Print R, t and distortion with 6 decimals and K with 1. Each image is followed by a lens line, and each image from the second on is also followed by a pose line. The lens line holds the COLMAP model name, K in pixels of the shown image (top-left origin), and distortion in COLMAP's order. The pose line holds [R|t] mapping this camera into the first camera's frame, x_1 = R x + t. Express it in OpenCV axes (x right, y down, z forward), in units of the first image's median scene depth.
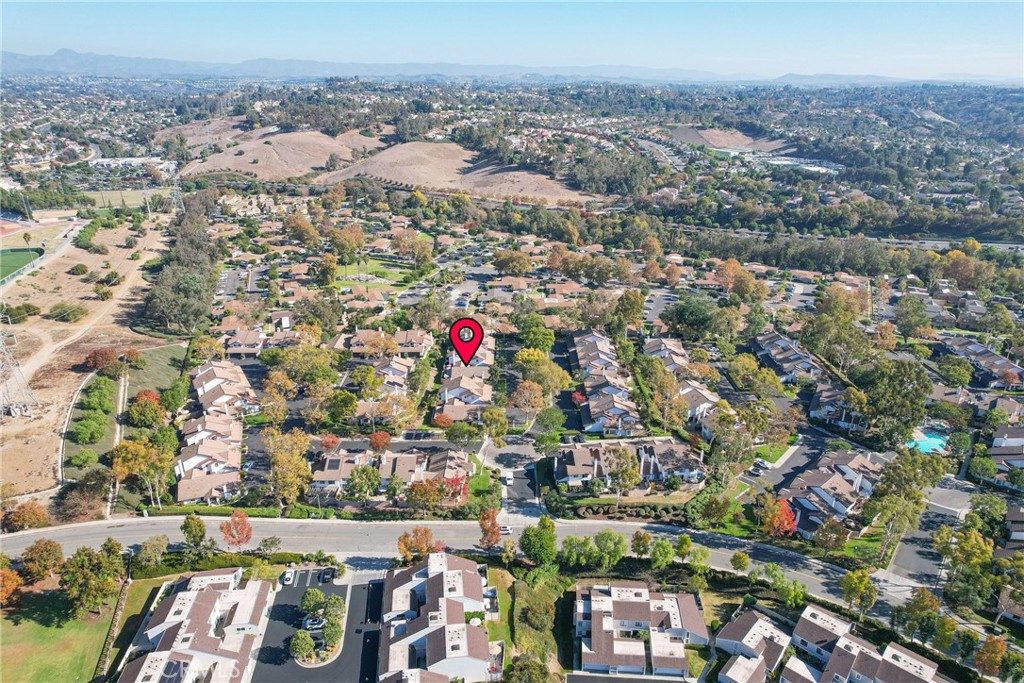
lens RADIAL K [[651.4, 0, 512.6], [0, 651.4, 341.9], [0, 0, 1]] dist [-0.011032, 0.011364]
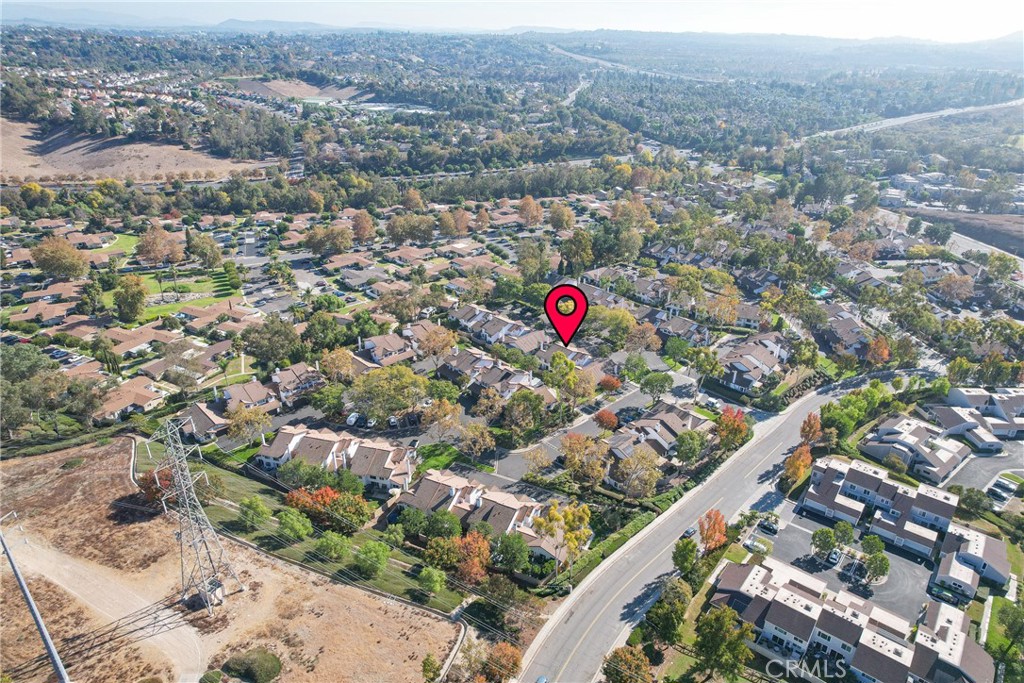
lens RADIAL K [[651.4, 0, 513.5], [0, 651.4, 342.1], [0, 0, 1]] dist [-0.011032, 0.011364]
pose [[0.722594, -0.294267, 0.625512, -0.240325], [0.250556, 0.954831, 0.159748, -0.039454], [-0.644266, 0.041293, 0.763686, 0.097730]]
